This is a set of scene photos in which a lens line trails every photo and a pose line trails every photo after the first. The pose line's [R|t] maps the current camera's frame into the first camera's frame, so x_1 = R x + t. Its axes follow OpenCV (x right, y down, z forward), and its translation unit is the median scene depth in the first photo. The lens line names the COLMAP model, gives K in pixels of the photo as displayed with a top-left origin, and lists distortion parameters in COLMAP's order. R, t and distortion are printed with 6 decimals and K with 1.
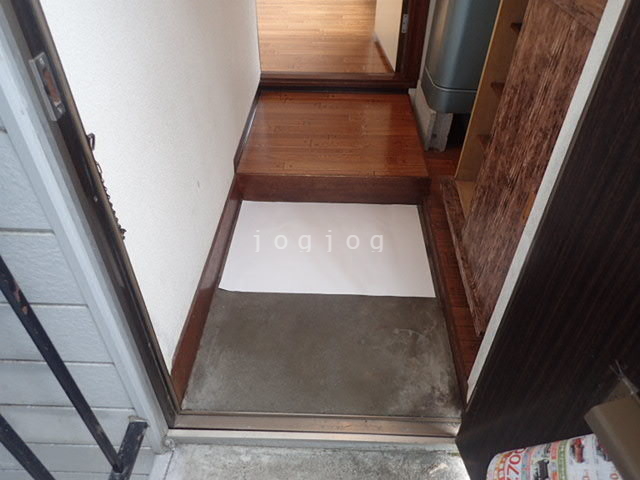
lens RADIAL K [[467.9, 0, 320.3], [0, 467.9, 239.6], [0, 0, 1]] dist [-0.005220, 0.001267]
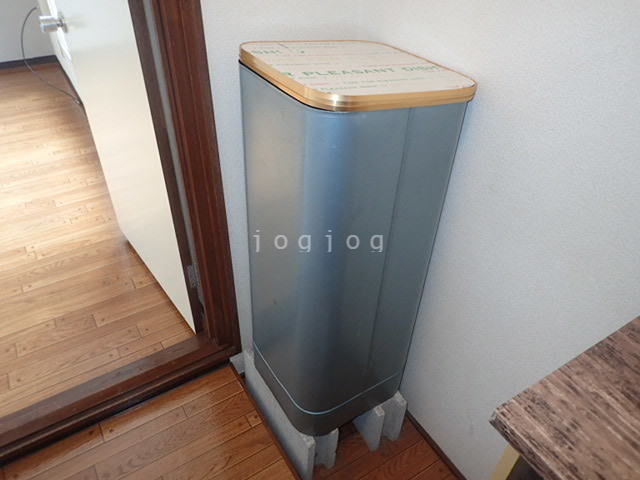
lens RADIAL K [[467.9, 0, 318.1], [0, 467.9, 239.8], [0, 0, 1]] dist [-0.005220, 0.001267]
pose [[0.832348, -0.321948, 0.451162, 0.045861], [0.342346, 0.938792, 0.038326, -0.360108], [-0.435886, 0.122553, 0.891619, 0.301412]]
